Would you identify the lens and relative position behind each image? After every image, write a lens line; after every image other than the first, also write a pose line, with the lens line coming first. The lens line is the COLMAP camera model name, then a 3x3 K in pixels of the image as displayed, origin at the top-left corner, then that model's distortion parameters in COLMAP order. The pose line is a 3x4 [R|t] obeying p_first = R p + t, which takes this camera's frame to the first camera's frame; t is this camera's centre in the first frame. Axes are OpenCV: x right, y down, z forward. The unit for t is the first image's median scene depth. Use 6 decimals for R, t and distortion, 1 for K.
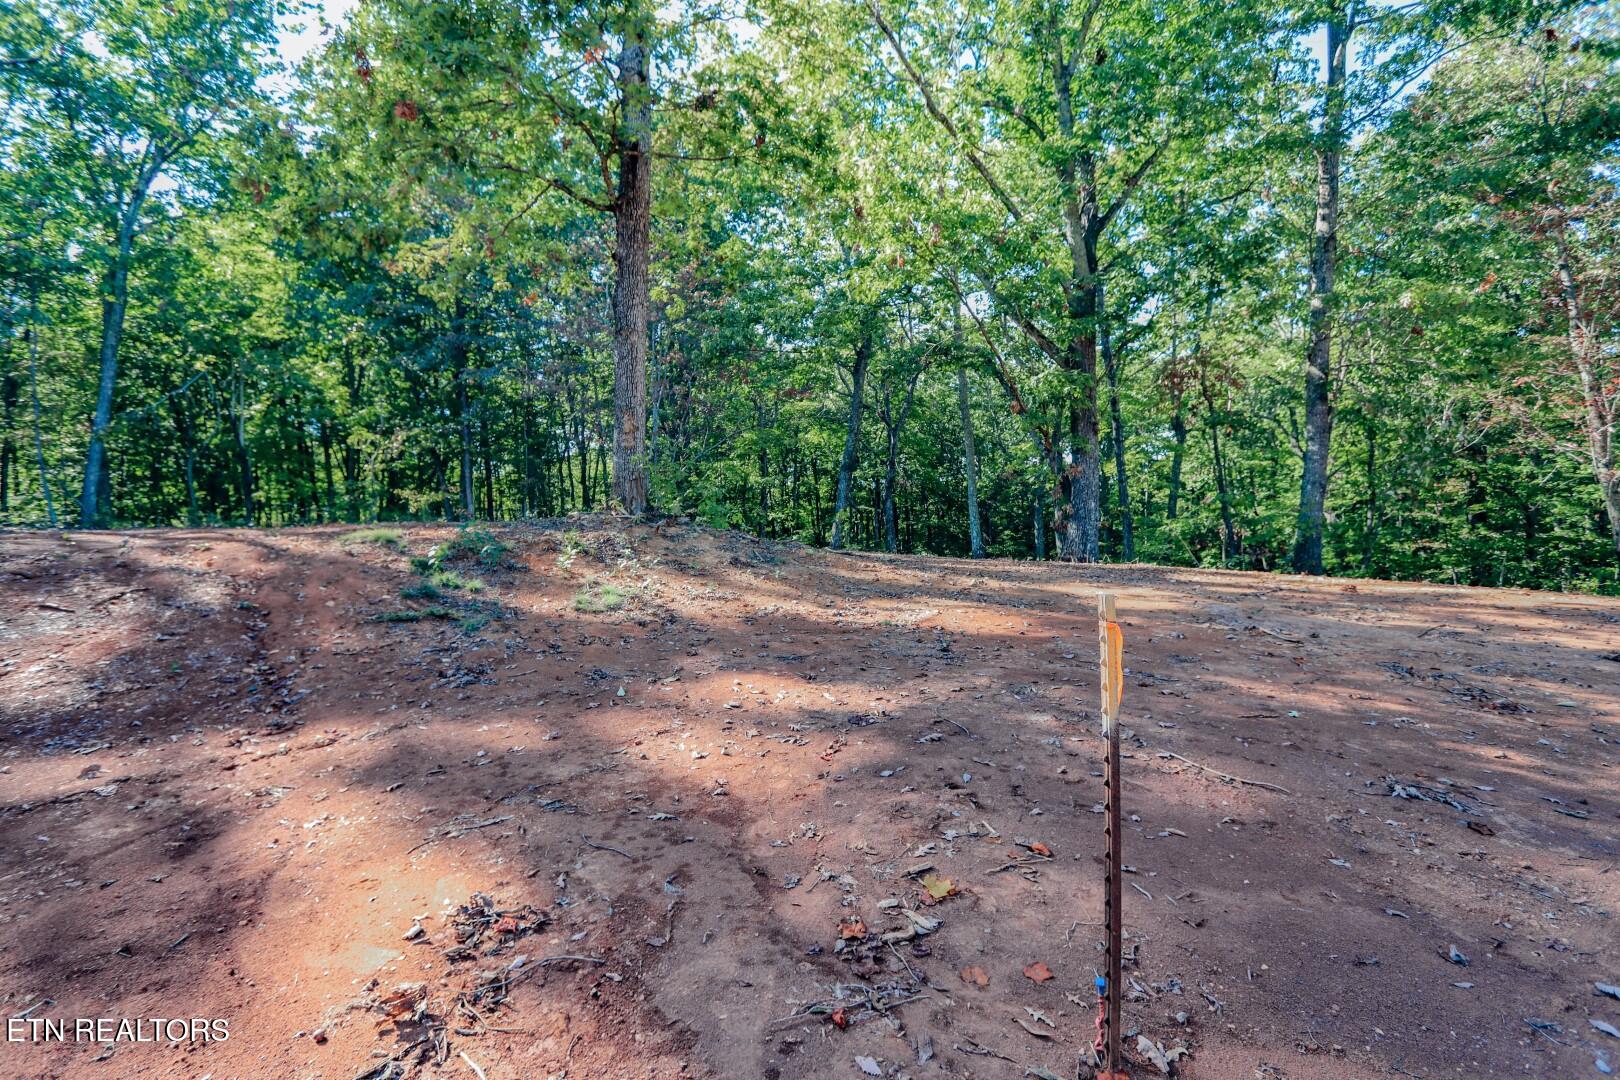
lens RADIAL K [[748.0, 0, 804.0], [0, 748.0, 548.6], [0, 0, 1]] dist [-0.019713, 0.003013]
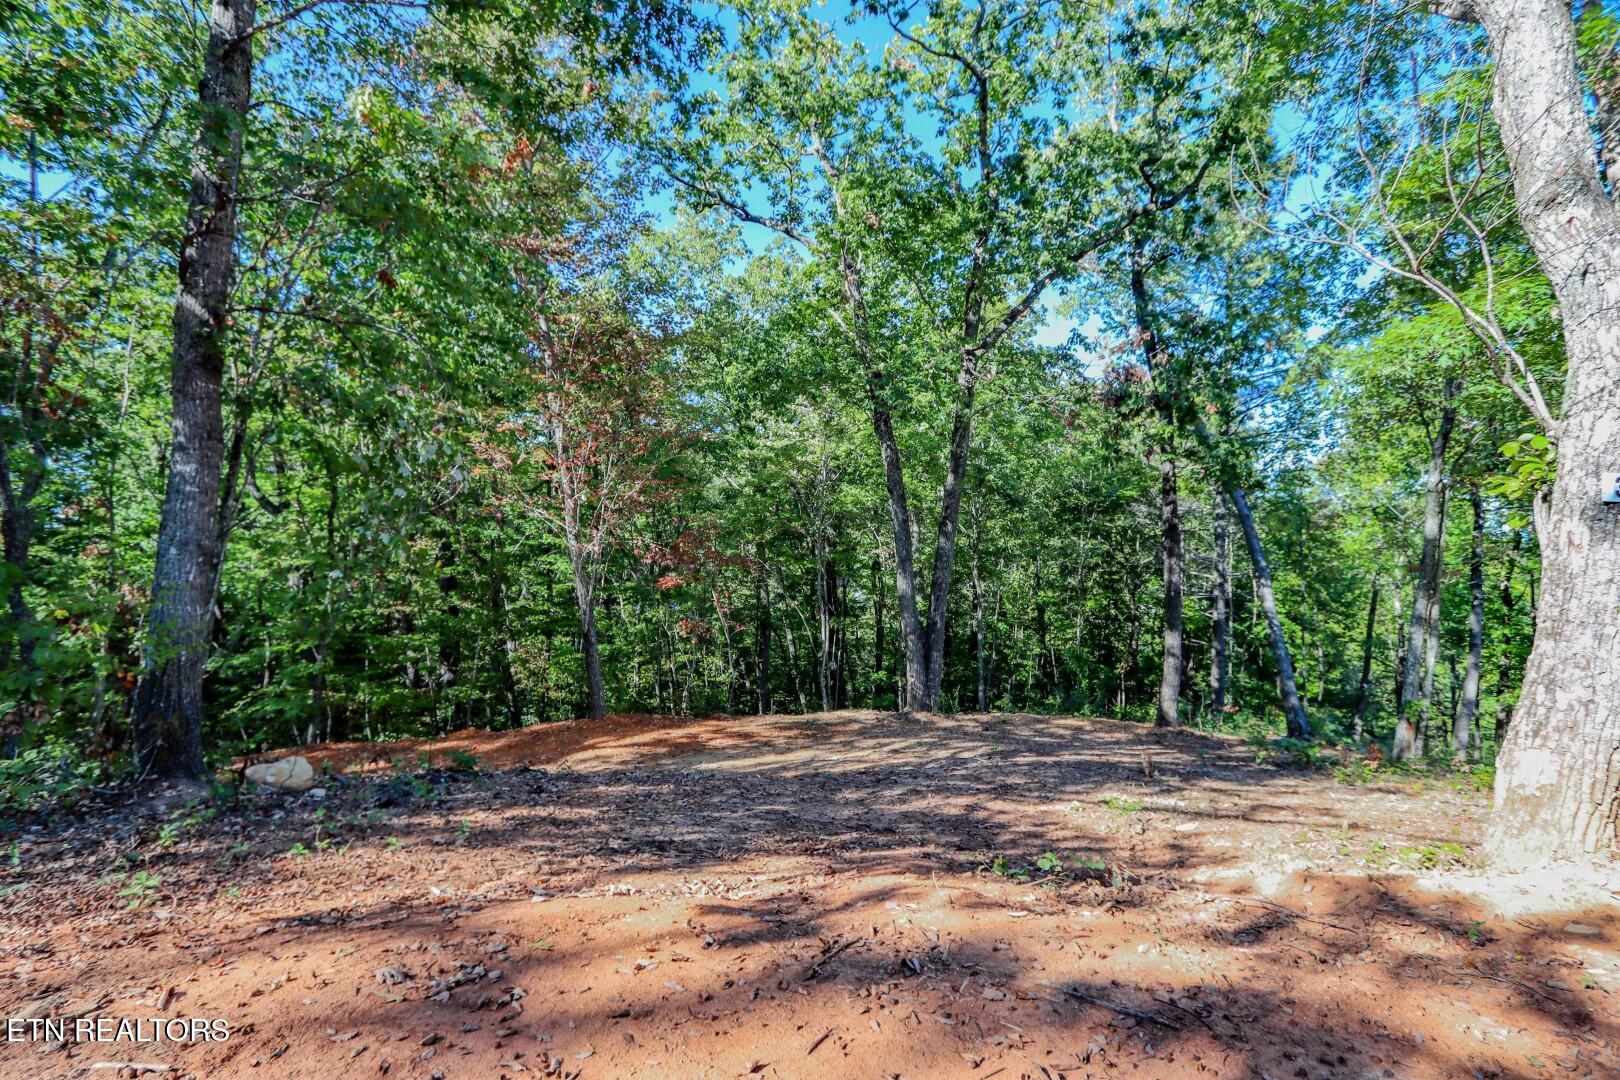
lens RADIAL K [[748.0, 0, 809.3], [0, 748.0, 545.5], [0, 0, 1]] dist [-0.019713, 0.003013]
pose [[0.360138, 0.045237, 0.931802, 0.414561], [0.017014, 0.998339, -0.055042, -0.058230], [-0.932744, 0.035676, 0.358770, 0.490770]]
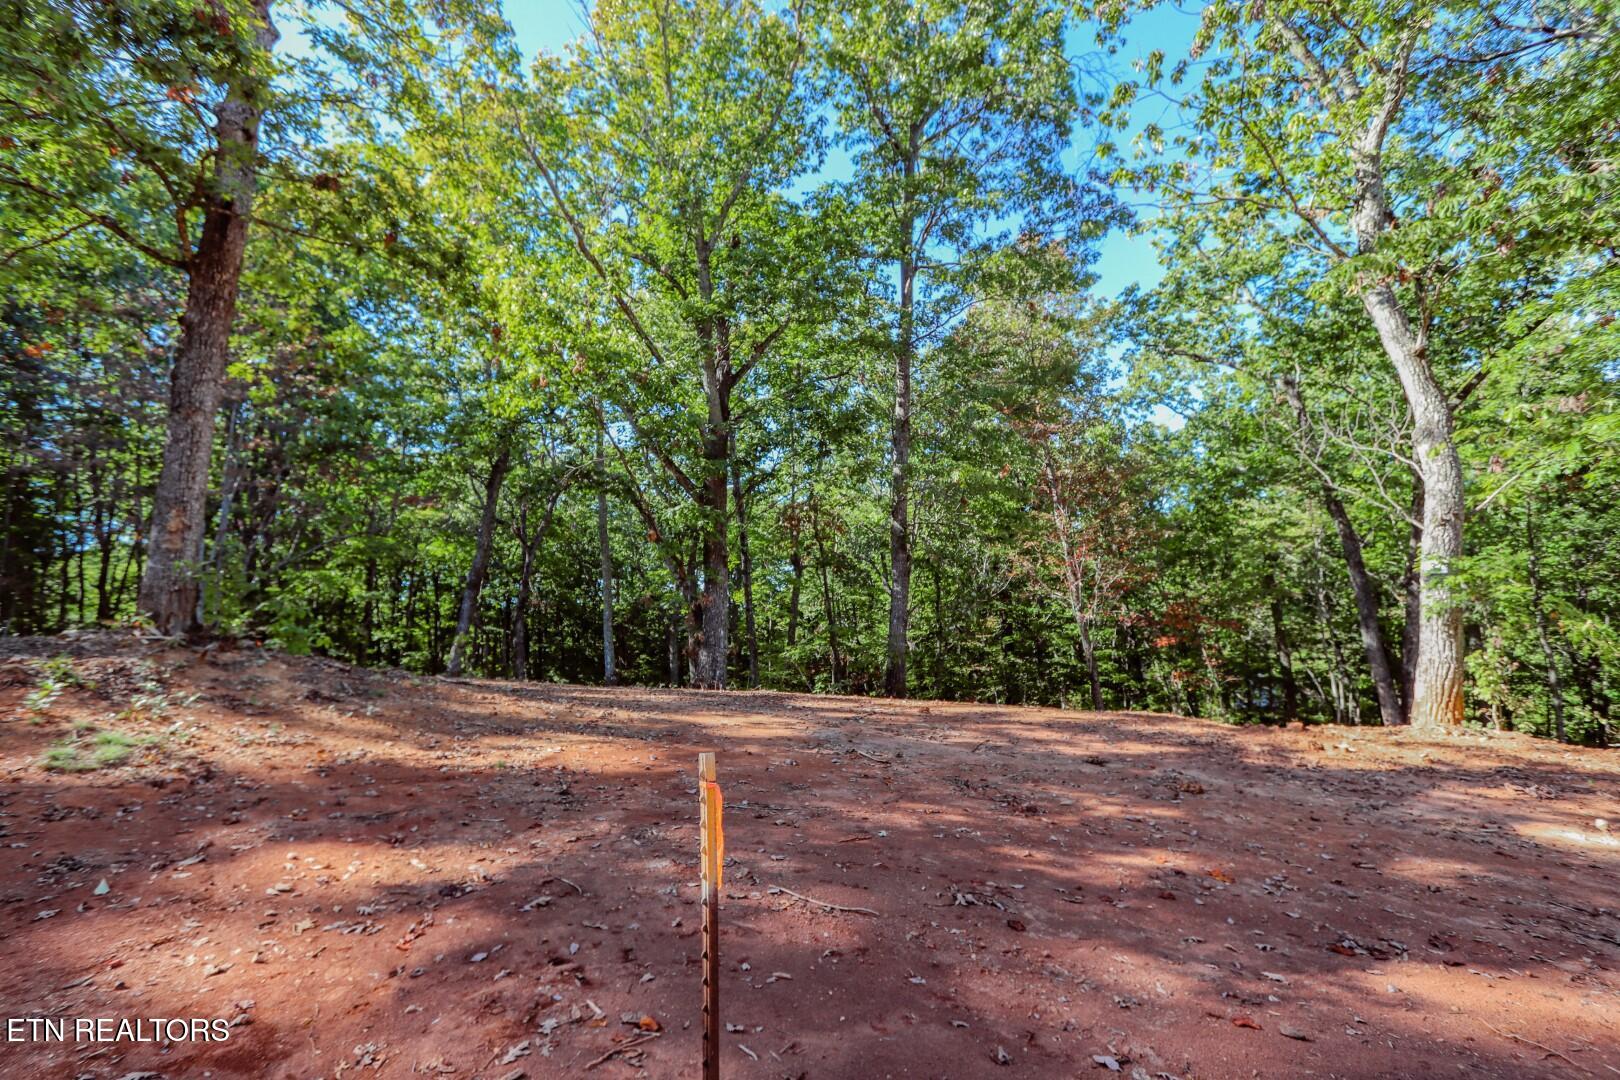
lens RADIAL K [[748.0, 0, 806.9], [0, 748.0, 545.8], [0, 0, 1]] dist [-0.019713, 0.003013]
pose [[0.887992, 0.071143, 0.454322, 0.006114], [0.005587, 0.986218, -0.165354, -0.005613], [-0.459824, 0.149372, 0.875357, 0.002605]]
